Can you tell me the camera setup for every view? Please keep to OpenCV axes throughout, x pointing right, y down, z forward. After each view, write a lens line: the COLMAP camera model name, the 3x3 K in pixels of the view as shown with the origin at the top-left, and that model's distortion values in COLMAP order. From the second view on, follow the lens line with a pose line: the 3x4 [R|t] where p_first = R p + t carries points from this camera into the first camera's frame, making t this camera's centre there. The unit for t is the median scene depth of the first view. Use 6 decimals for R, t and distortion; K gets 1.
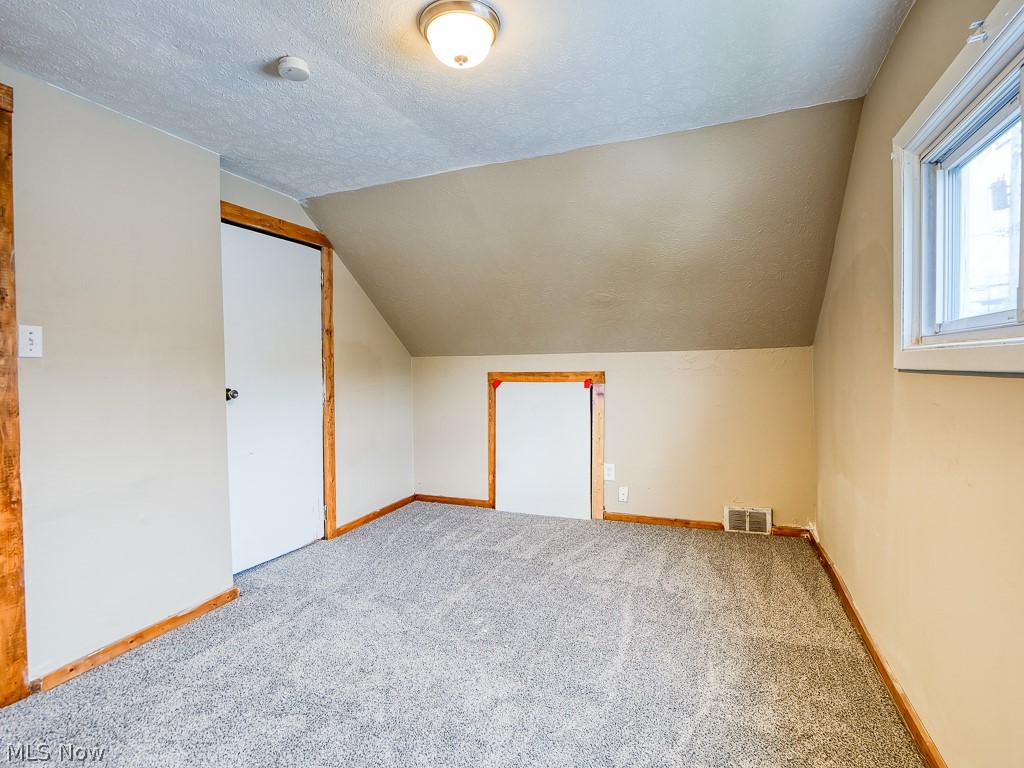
lens RADIAL K [[504.4, 0, 520.1], [0, 504.4, 371.9], [0, 0, 1]] dist [-0.002148, -0.004927]
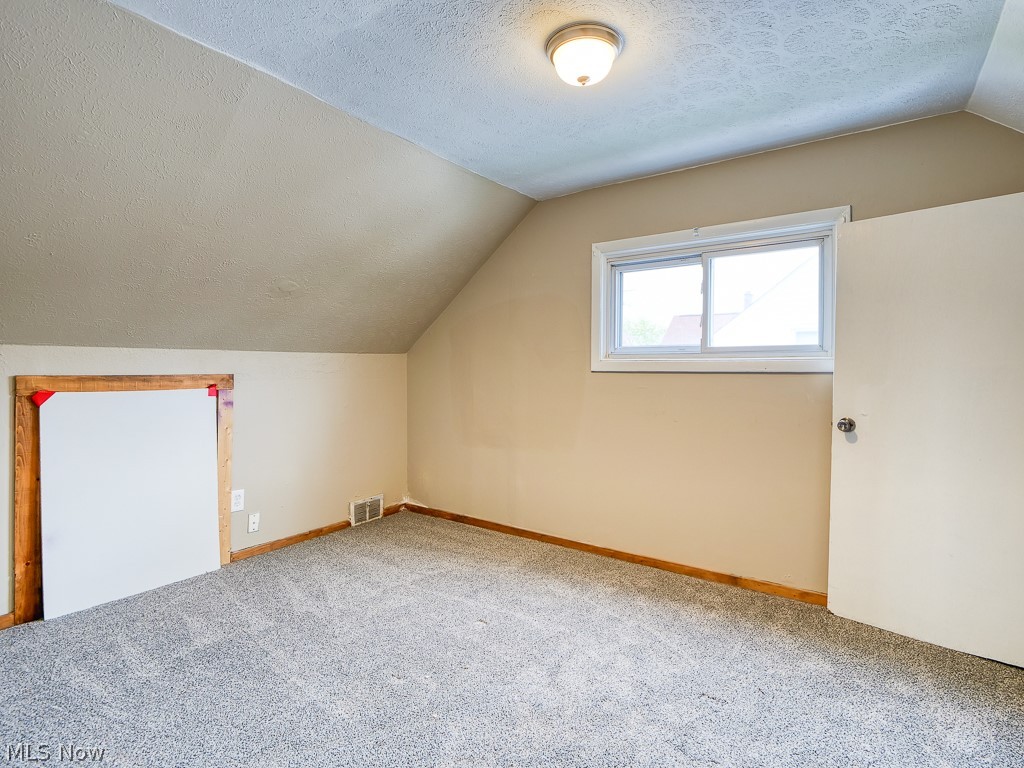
lens RADIAL K [[507.4, 0, 519.2], [0, 507.4, 372.4], [0, 0, 1]] dist [-0.005474, -0.005043]
pose [[0.248974, 0.007605, 0.968480, -0.506404], [0.008462, 0.999914, -0.010027, 0.008088], [-0.968473, 0.010691, 0.248888, 0.378923]]
